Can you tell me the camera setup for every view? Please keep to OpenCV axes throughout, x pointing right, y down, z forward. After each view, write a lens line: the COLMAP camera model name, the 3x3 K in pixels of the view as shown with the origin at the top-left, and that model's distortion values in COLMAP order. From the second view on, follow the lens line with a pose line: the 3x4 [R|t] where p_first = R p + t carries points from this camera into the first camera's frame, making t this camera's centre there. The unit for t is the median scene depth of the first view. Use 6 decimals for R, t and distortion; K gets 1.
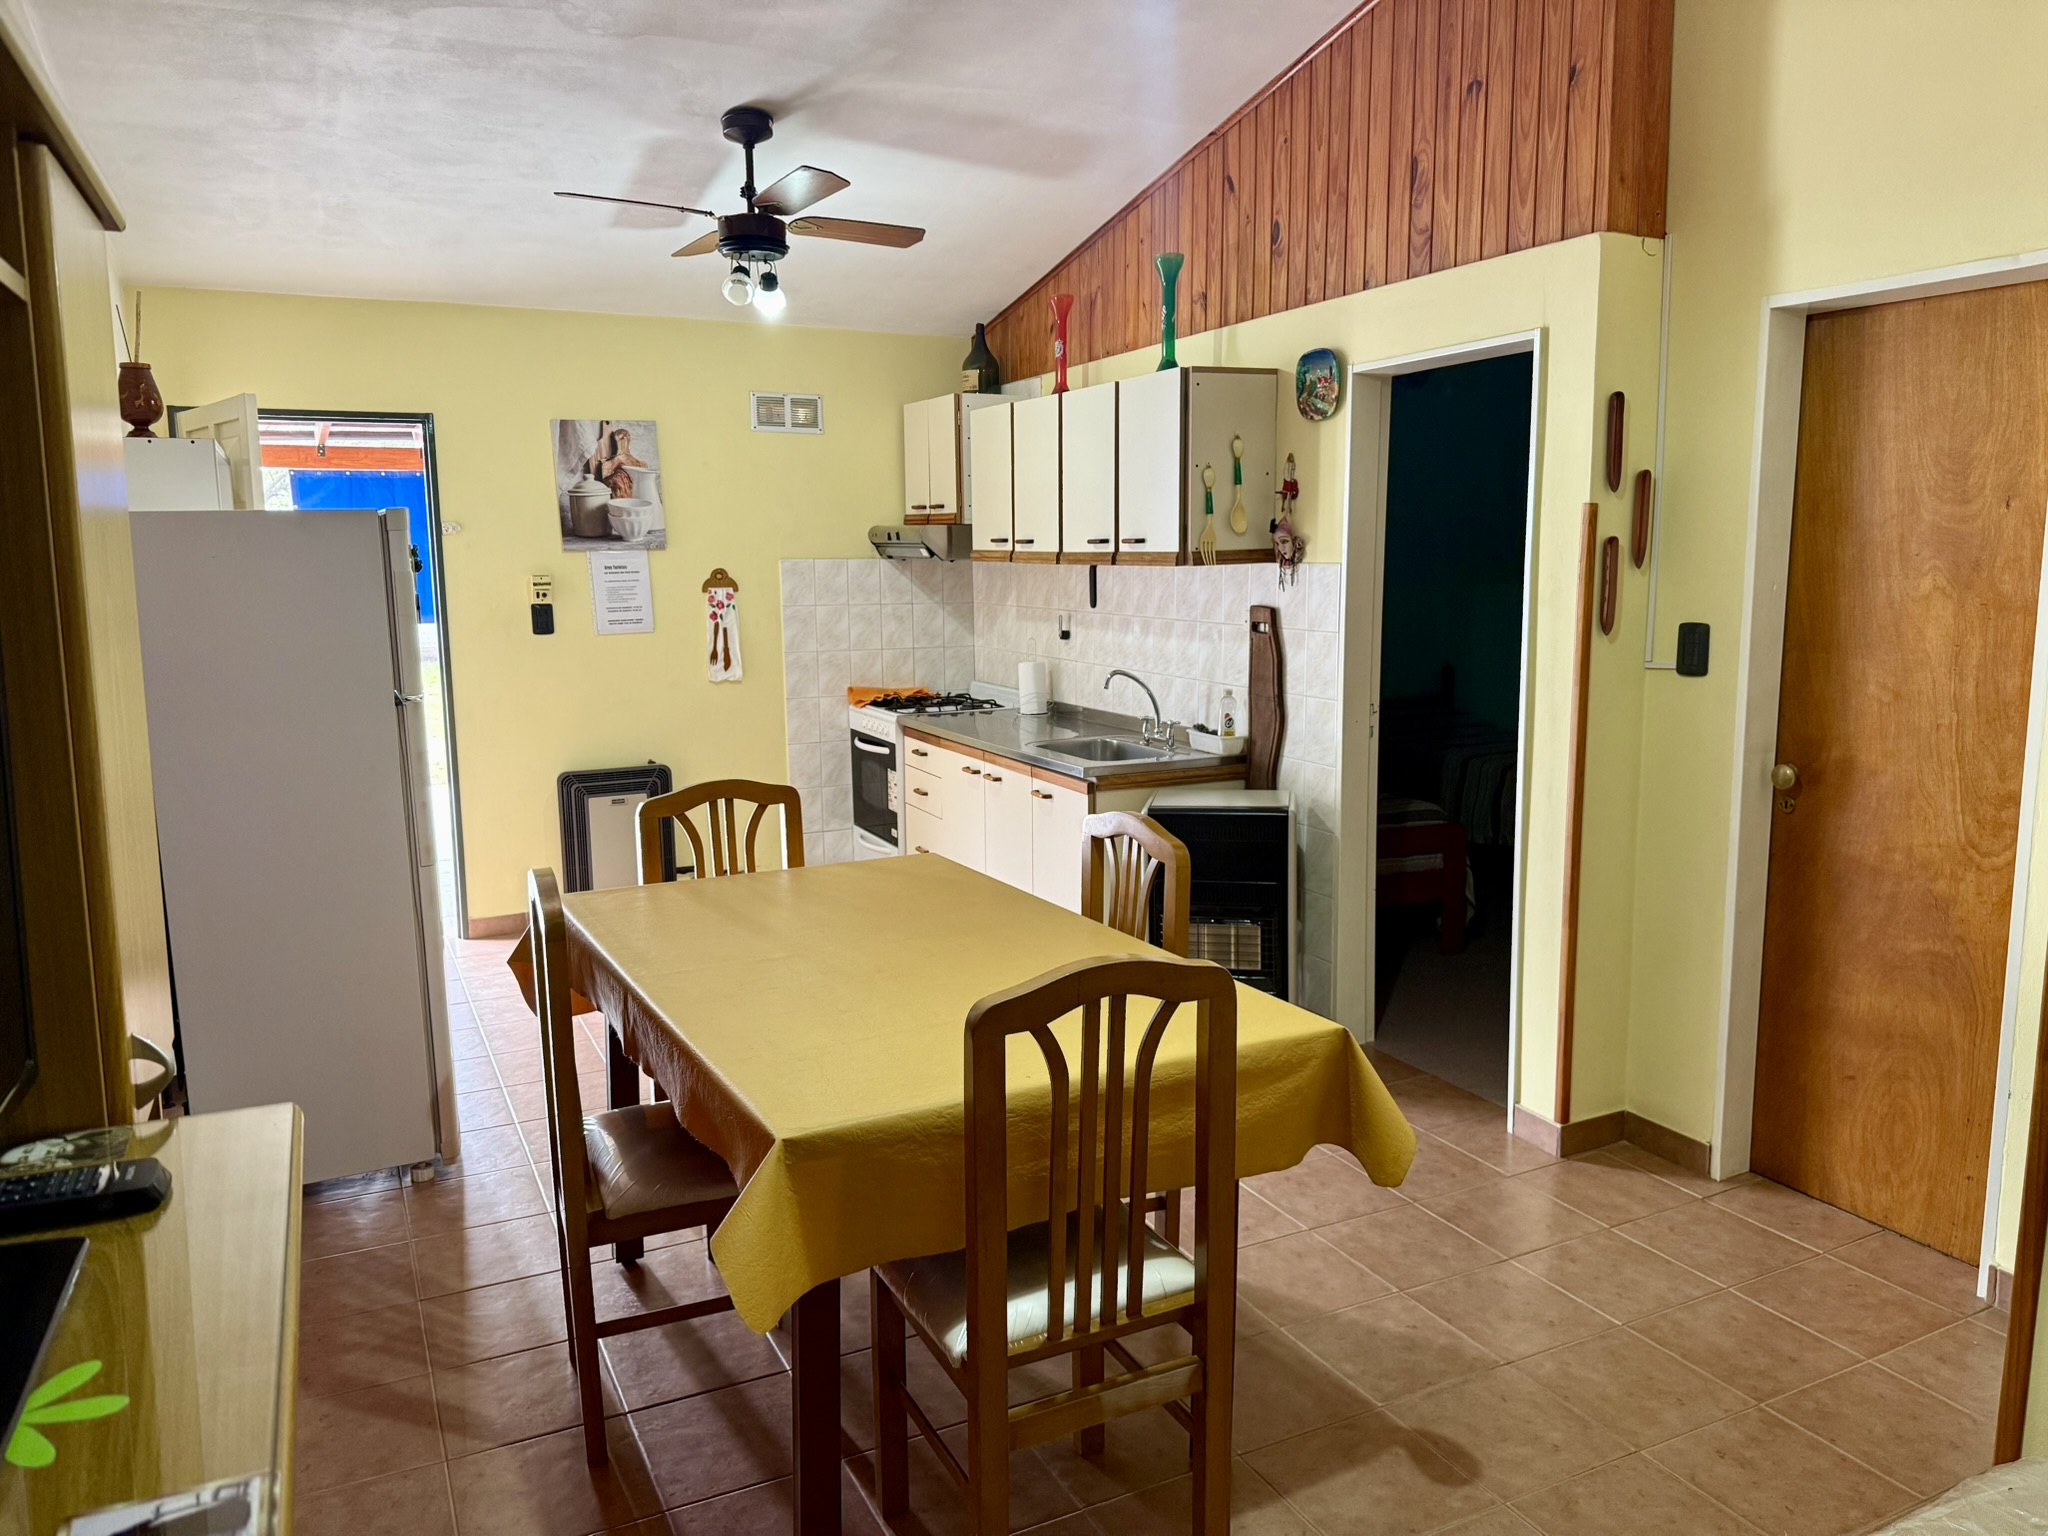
lens RADIAL K [[1468.1, 0, 1031.8], [0, 1468.1, 770.1], [0, 0, 1]] dist [0.093163, -0.139445]
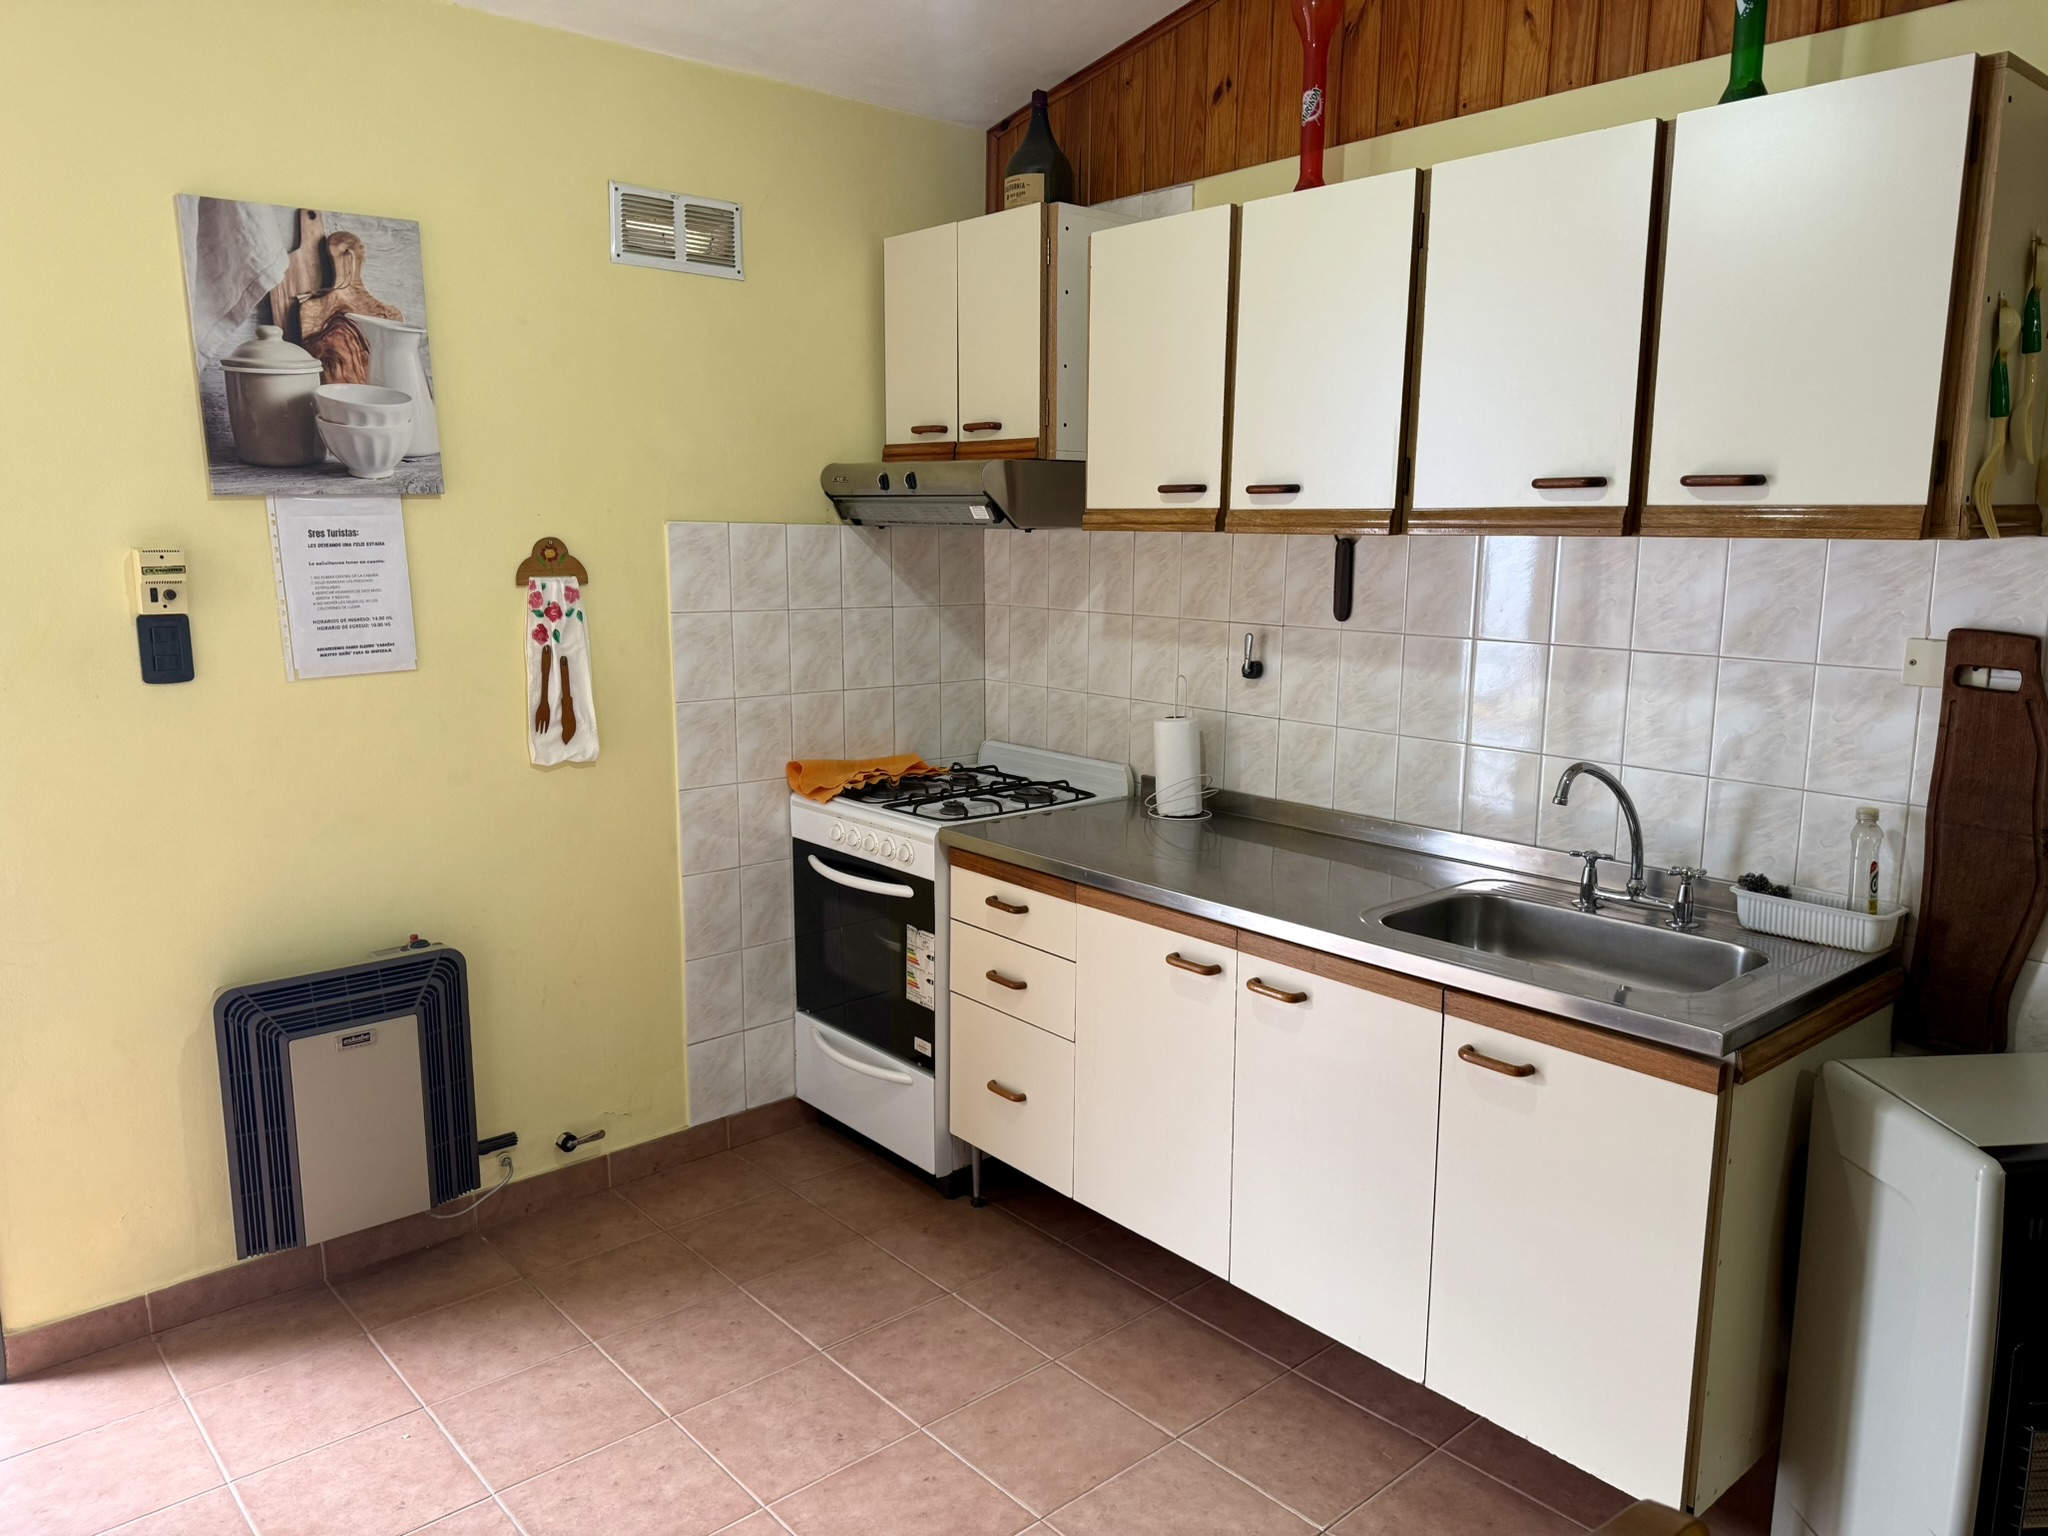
lens RADIAL K [[1464.6, 0, 1032.3], [0, 1464.6, 755.8], [0, 0, 1]] dist [0.120875, -0.183788]
pose [[0.965993, -0.026593, 0.257199, -0.190033], [0.025577, 0.999646, 0.007296, -0.064551], [-0.257302, -0.000469, 0.966331, 0.488021]]
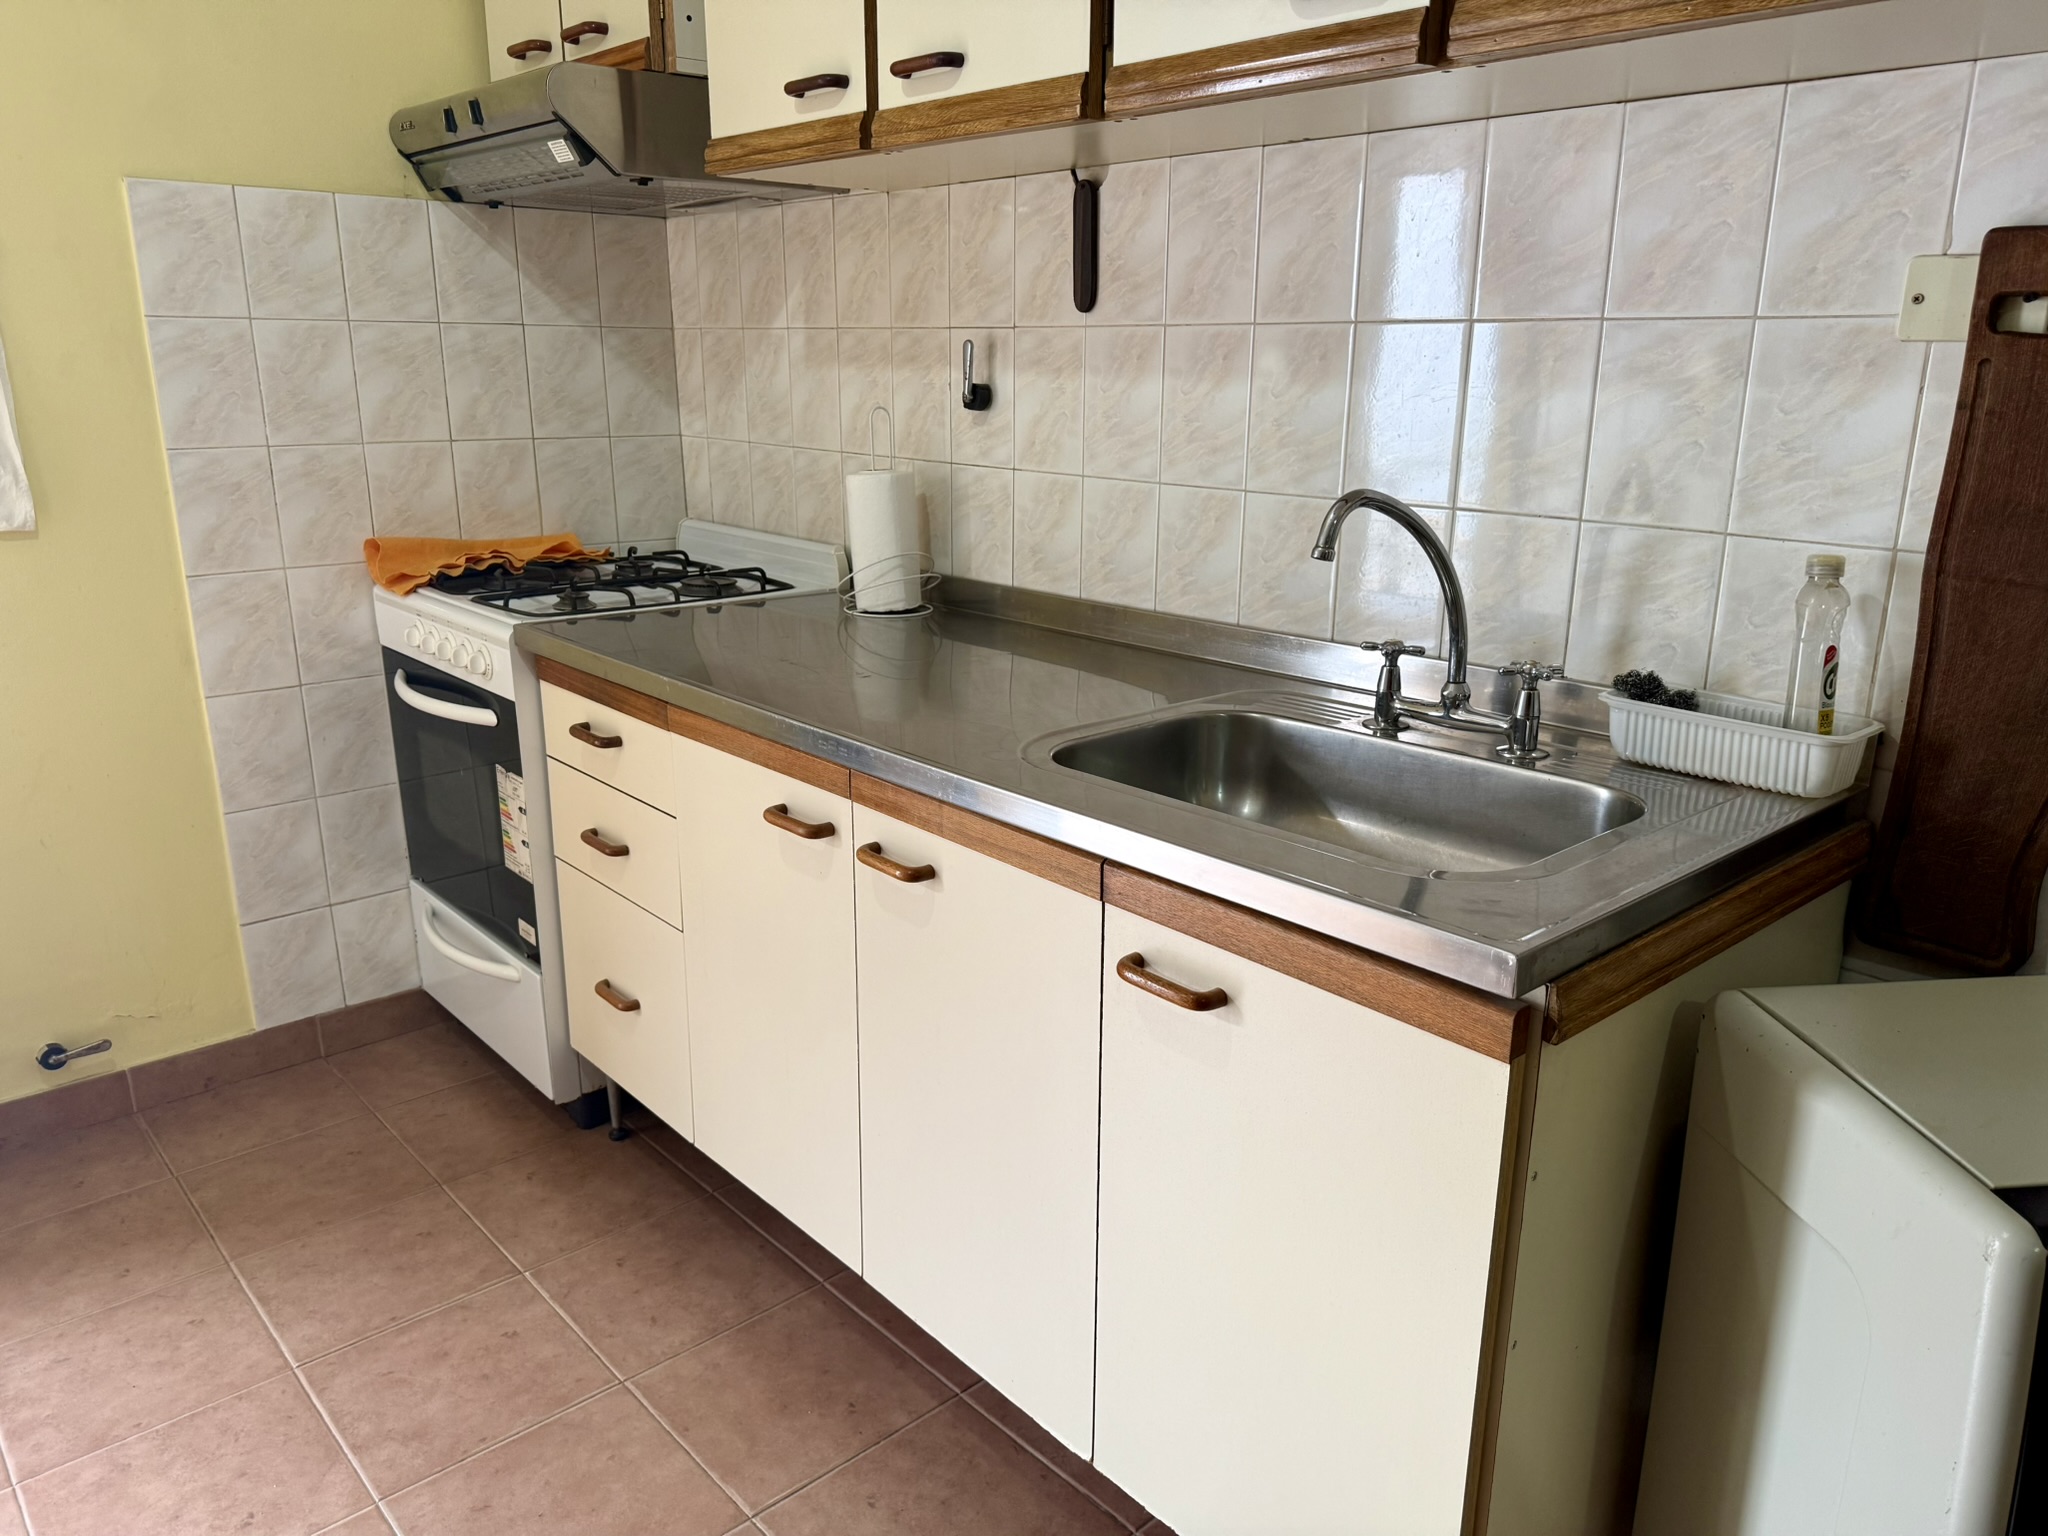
lens RADIAL K [[1468.1, 0, 1031.8], [0, 1468.1, 770.1], [0, 0, 1]] dist [0.093163, -0.139445]
pose [[0.963203, -0.061210, 0.261714, -0.066453], [0.028823, 0.991631, 0.125847, -0.043302], [-0.267227, -0.113673, 0.956906, 0.610952]]
